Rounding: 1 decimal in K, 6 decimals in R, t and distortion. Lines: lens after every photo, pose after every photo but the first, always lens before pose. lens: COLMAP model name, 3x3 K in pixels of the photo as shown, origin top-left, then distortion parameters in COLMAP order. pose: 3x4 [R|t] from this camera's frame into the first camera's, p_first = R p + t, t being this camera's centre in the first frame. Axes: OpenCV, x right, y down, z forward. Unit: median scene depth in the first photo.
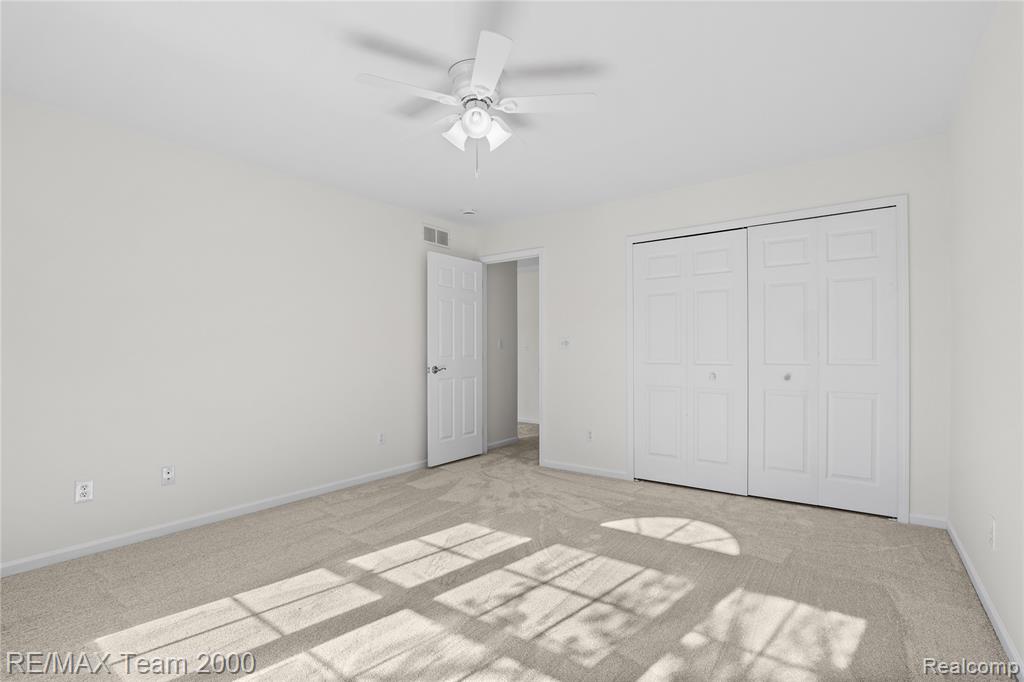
lens RADIAL K [[470.3, 0, 512.0], [0, 470.3, 341.0], [0, 0, 1]] dist [-0.044522, 0.009448]
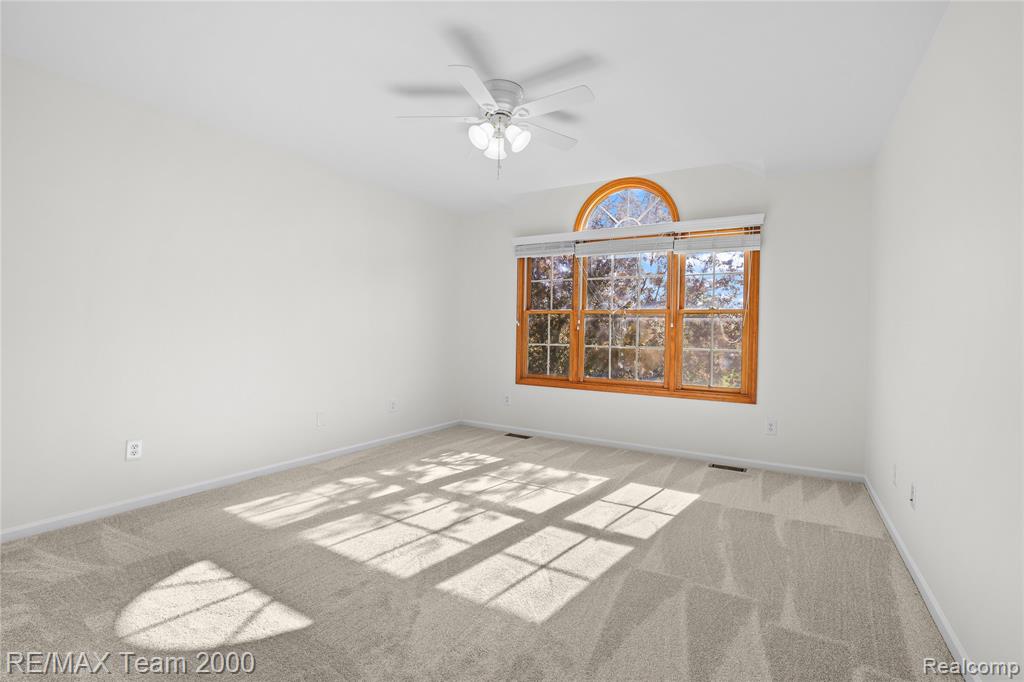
lens RADIAL K [[470.3, 0, 512.0], [0, 470.3, 341.0], [0, 0, 1]] dist [-0.044522, 0.009448]
pose [[-0.994531, -0.005798, -0.104279, 0.002215], [-0.006572, 0.999953, 0.007081, 0.043401], [0.104233, 0.007728, -0.994523, 2.245440]]
